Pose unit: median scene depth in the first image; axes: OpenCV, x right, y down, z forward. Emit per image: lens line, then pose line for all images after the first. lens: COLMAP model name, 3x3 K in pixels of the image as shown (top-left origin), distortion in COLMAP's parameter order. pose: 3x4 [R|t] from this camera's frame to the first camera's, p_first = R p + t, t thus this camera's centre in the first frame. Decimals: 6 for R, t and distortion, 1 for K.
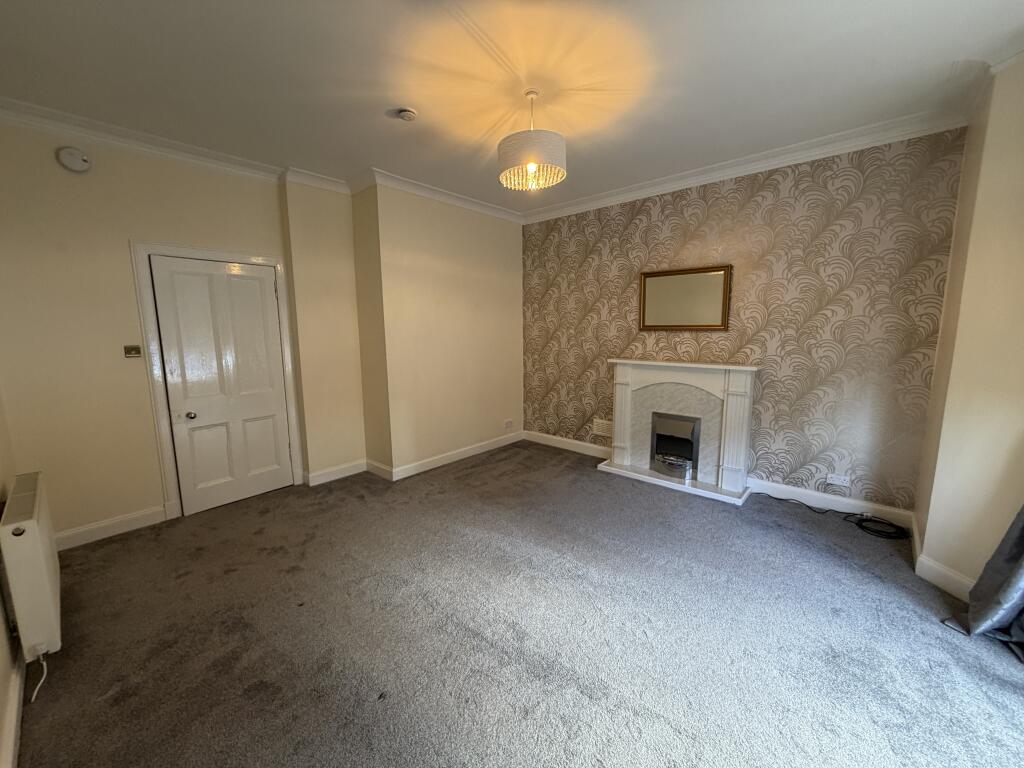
lens RADIAL K [[411.0, 0, 510.1], [0, 411.0, 385.0], [0, 0, 1]] dist [0.000704, -0.000216]
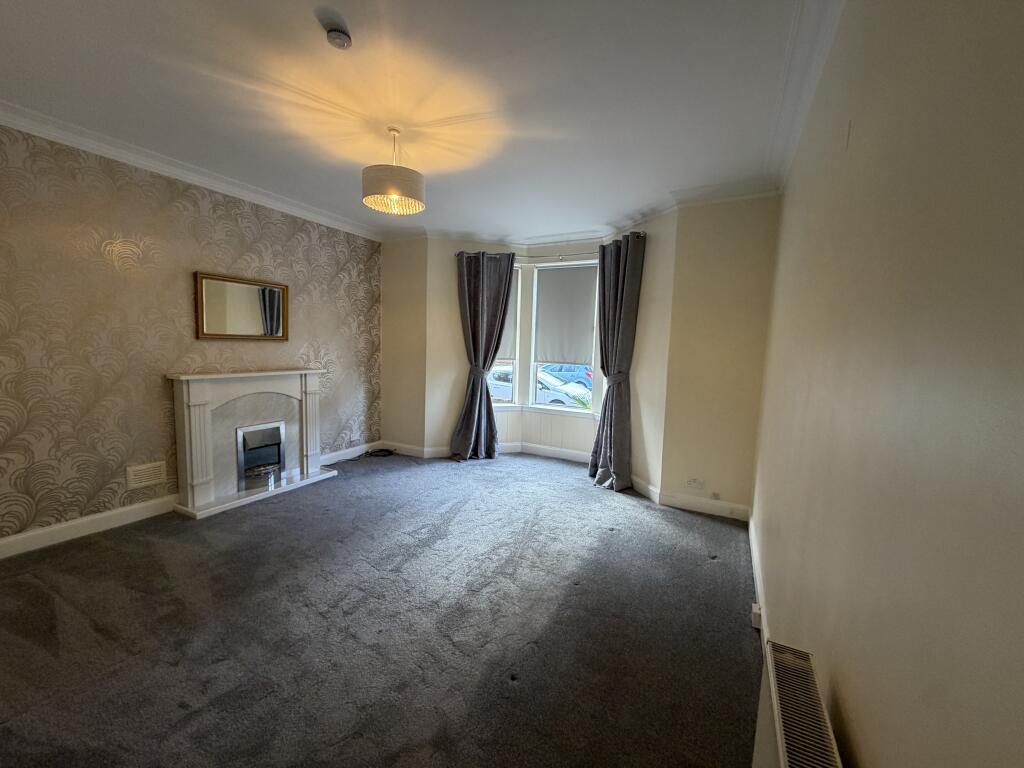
lens RADIAL K [[411.0, 0, 510.8], [0, 411.0, 383.5], [0, 0, 1]] dist [0.000704, -0.000216]
pose [[-0.248343, -0.092871, 0.964210, -0.698429], [0.106857, 0.986692, 0.122559, -0.082524], [-0.962760, 0.133469, -0.235114, 0.627741]]
